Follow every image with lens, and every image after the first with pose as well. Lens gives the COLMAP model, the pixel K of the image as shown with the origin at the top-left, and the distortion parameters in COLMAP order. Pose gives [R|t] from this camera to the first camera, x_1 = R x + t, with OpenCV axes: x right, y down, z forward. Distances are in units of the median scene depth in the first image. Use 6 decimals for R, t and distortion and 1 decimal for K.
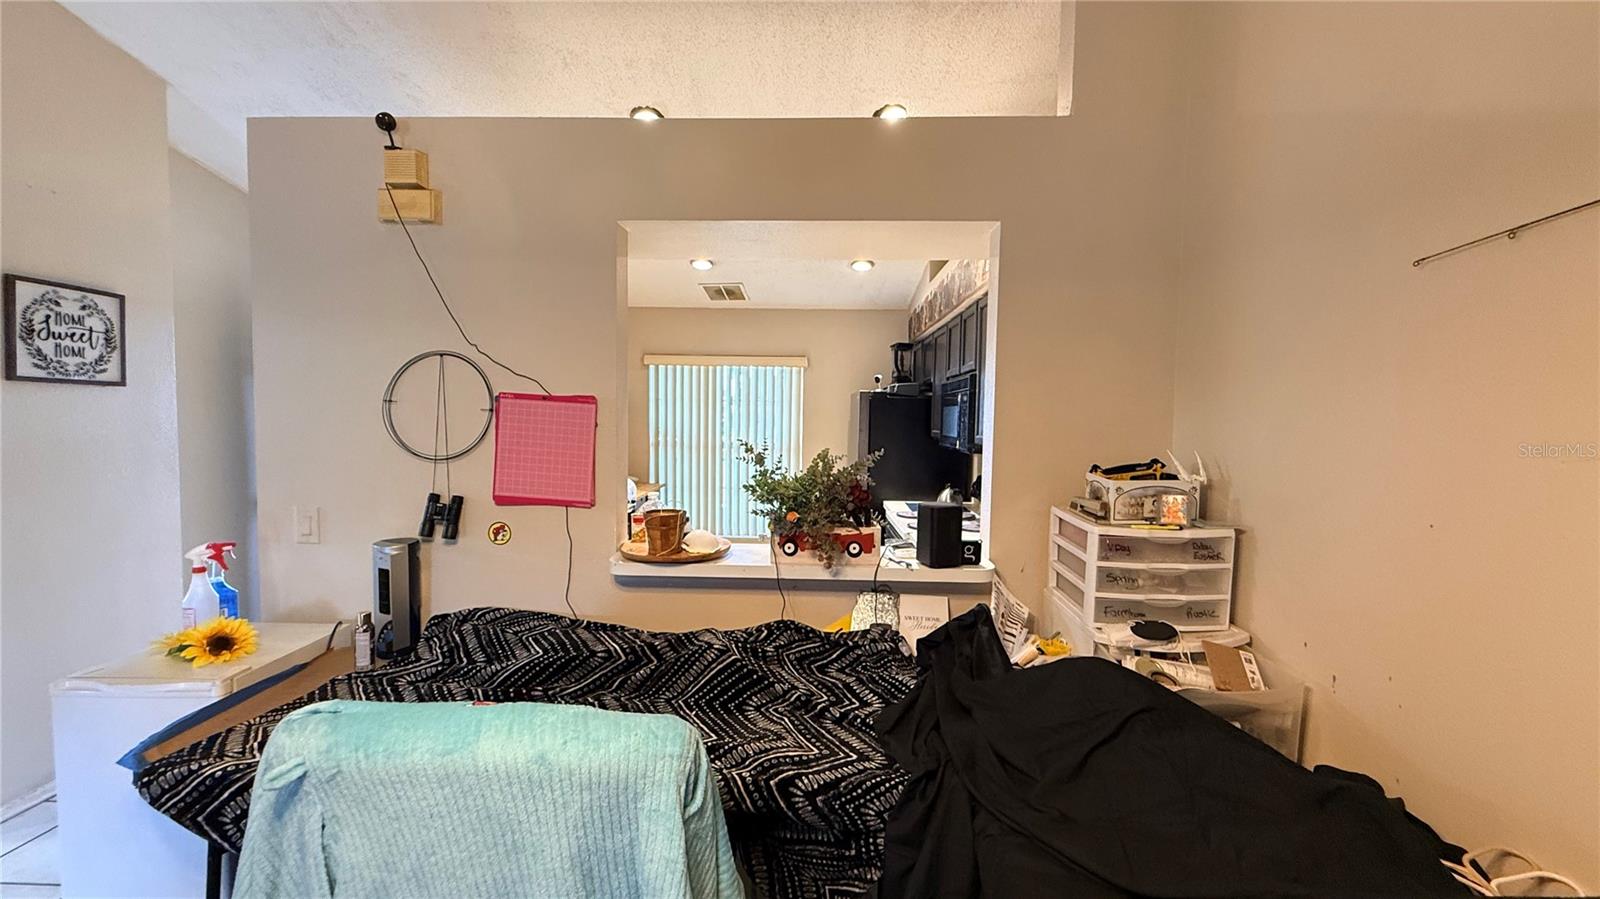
lens RADIAL K [[636.7, 0, 797.5], [0, 636.7, 450.0], [0, 0, 1]] dist [-0.001343, -0.000144]
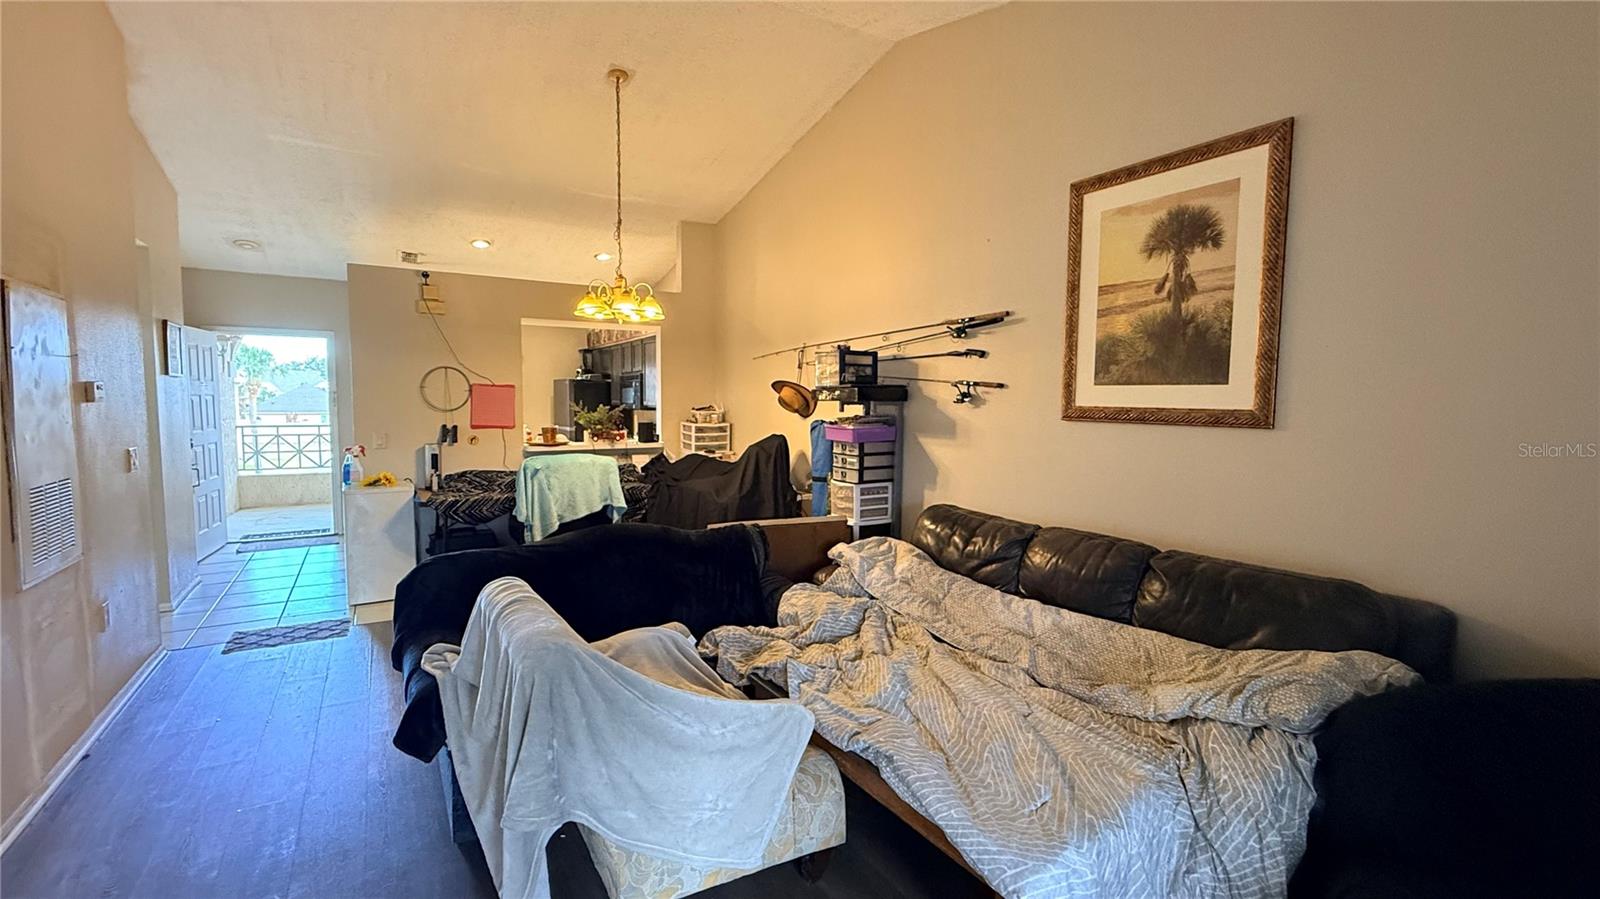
lens RADIAL K [[687.0, 0, 800.0], [0, 687.0, 449.5], [0, 0, 1]] dist [0.001314, 0.000147]
pose [[0.838084, -0.048691, 0.543364, -0.874162], [0.034714, 0.998750, 0.035955, 0.117018], [-0.544436, -0.011271, 0.838727, -1.975520]]
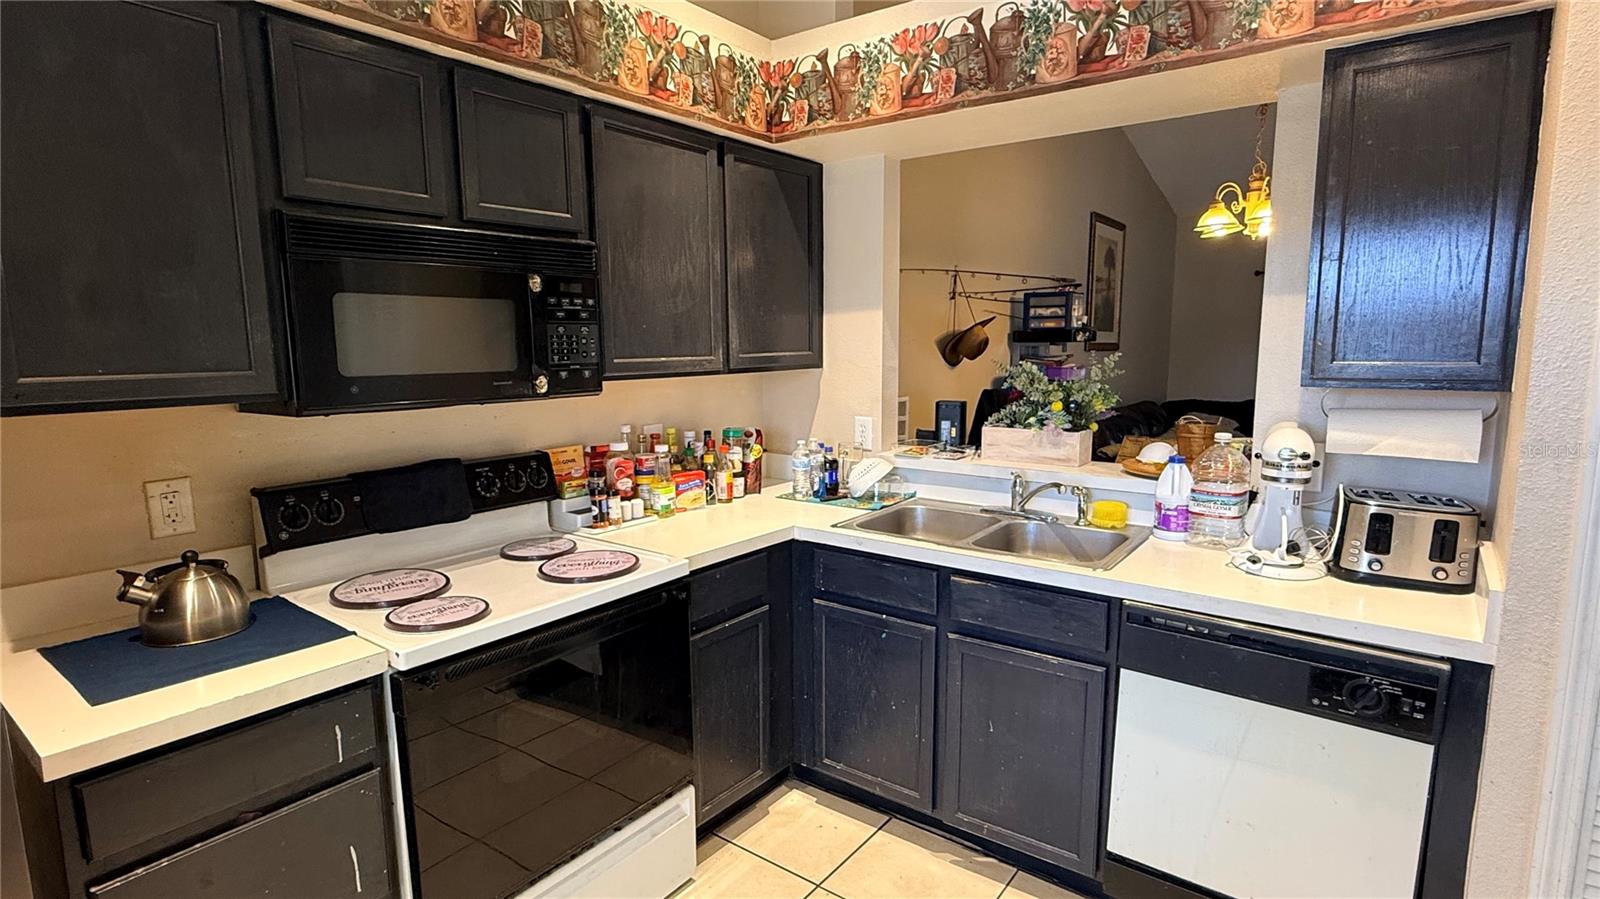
lens RADIAL K [[797.7, 0, 800.0], [0, 797.7, 449.5], [0, 0, 1]] dist [0.001691, 0.000483]
pose [[-0.815363, -0.090041, 0.571906, -0.399212], [0.024028, 0.981718, 0.188818, -0.114961], [-0.578452, 0.167697, -0.798293, 2.303845]]
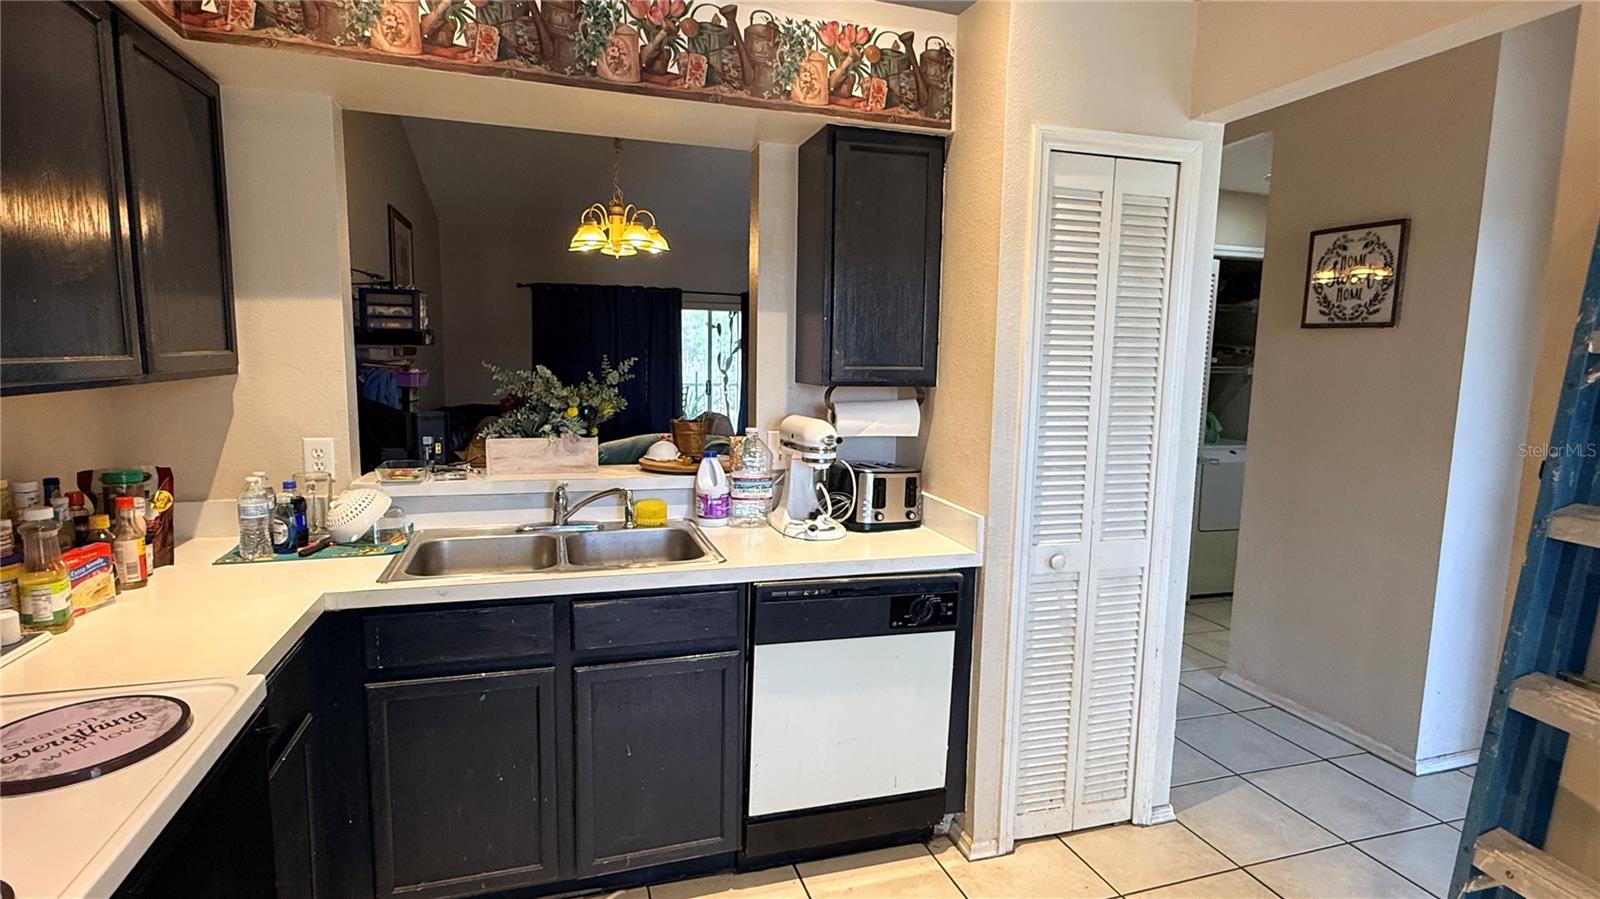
lens RADIAL K [[801.4, 0, 793.4], [0, 801.4, 449.4], [0, 0, 1]] dist [0.019548, 0.000252]
pose [[-0.948486, 0.004260, -0.316791, 0.074829], [-0.051511, 0.984531, 0.167465, -0.101593], [0.312604, 0.175157, -0.933595, 2.317316]]
